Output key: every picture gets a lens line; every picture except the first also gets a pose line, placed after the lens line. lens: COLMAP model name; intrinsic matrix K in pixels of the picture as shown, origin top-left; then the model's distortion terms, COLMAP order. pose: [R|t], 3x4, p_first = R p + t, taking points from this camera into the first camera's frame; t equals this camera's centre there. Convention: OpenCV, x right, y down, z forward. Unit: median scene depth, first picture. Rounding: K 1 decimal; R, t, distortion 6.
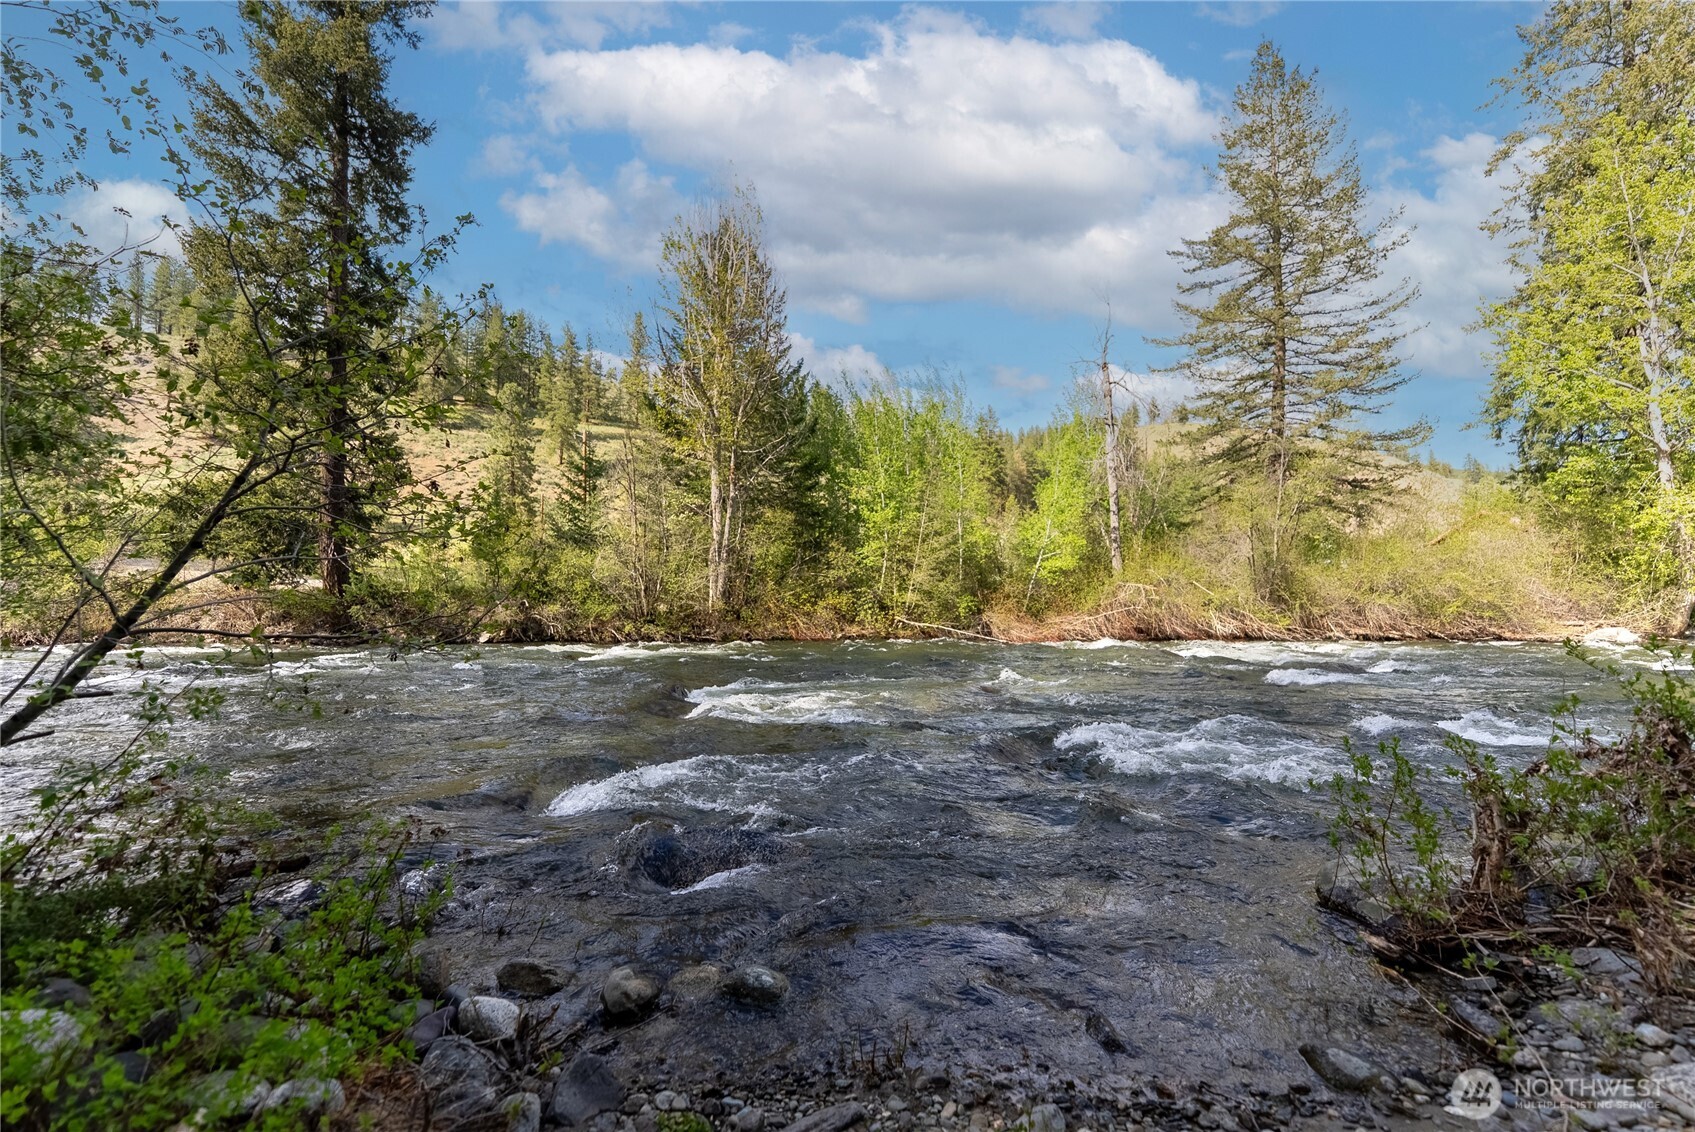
lens RADIAL K [[693.2, 0, 856.9], [0, 693.2, 562.3], [0, 0, 1]] dist [0.002221, -0.000024]
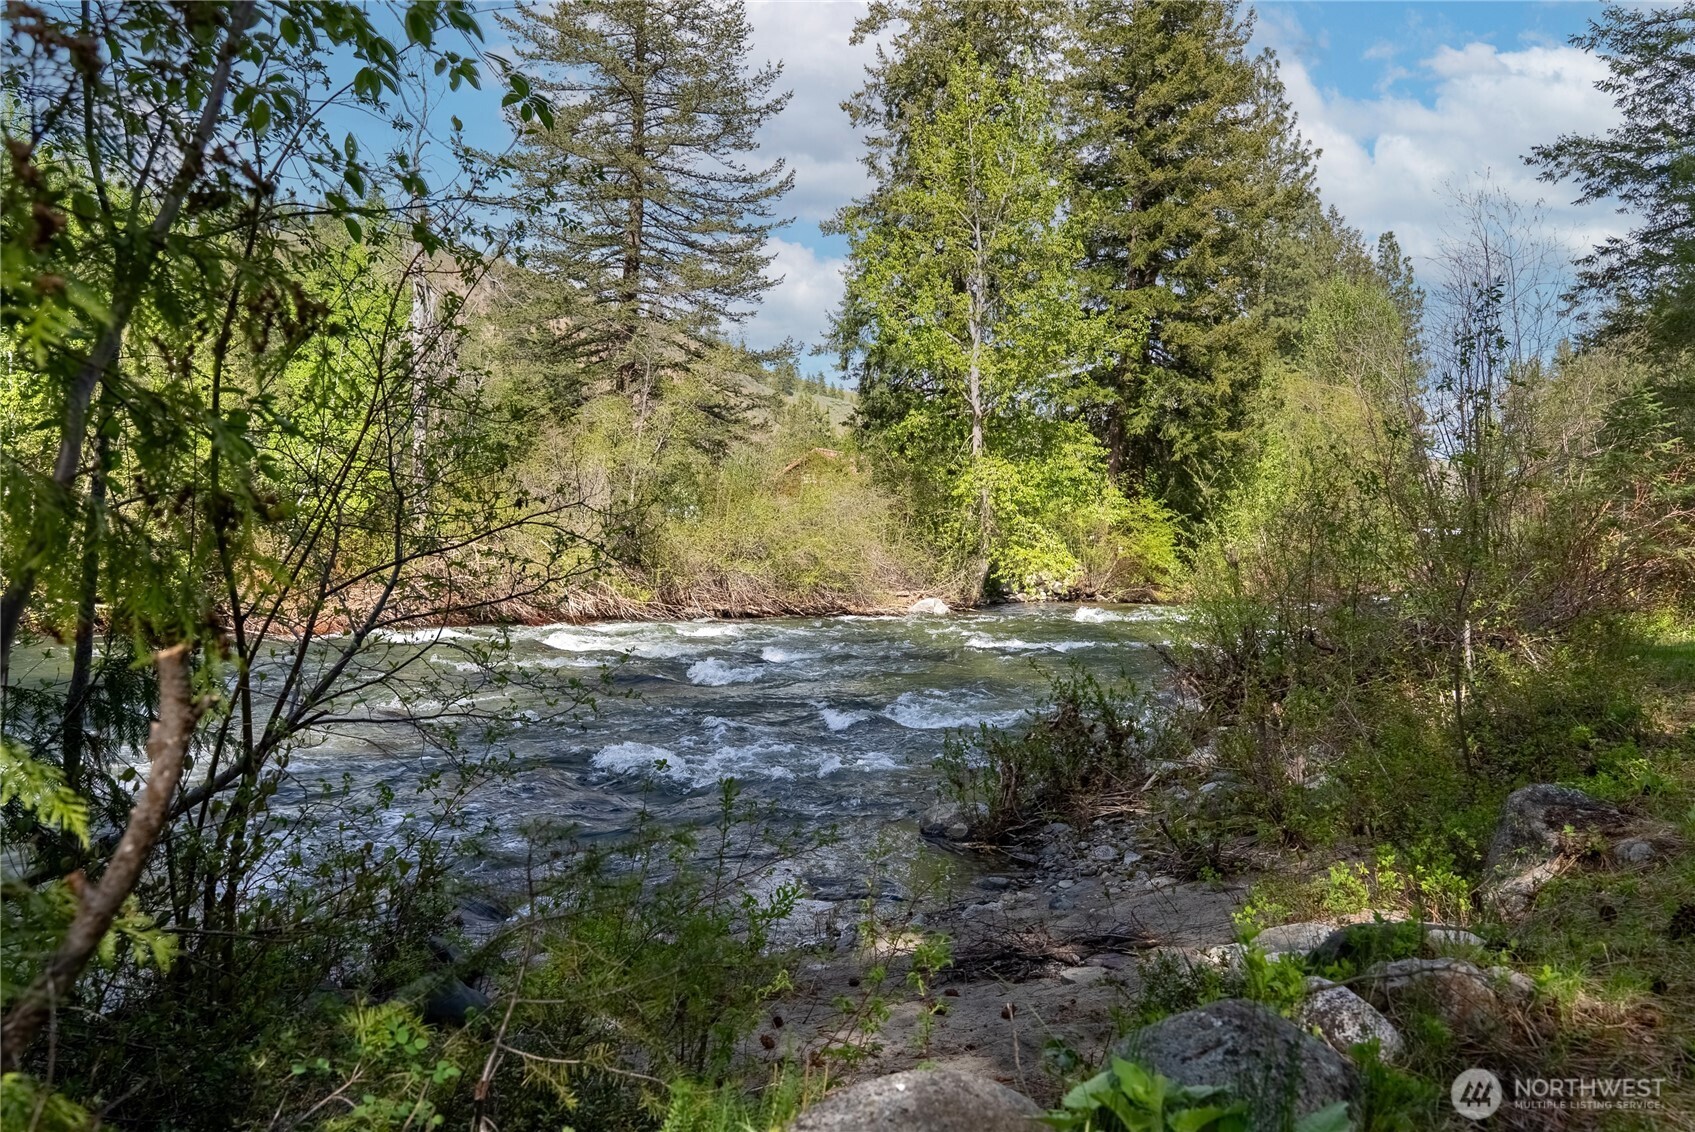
lens RADIAL K [[1248.7, 0, 844.4], [0, 1248.7, 562.9], [0, 0, 1]] dist [-0.012861, -0.005503]
pose [[0.709717, 0.008485, 0.704435, -0.172701], [-0.057484, 0.997291, 0.045902, -0.023121], [-0.702137, -0.073071, 0.708282, -0.101977]]
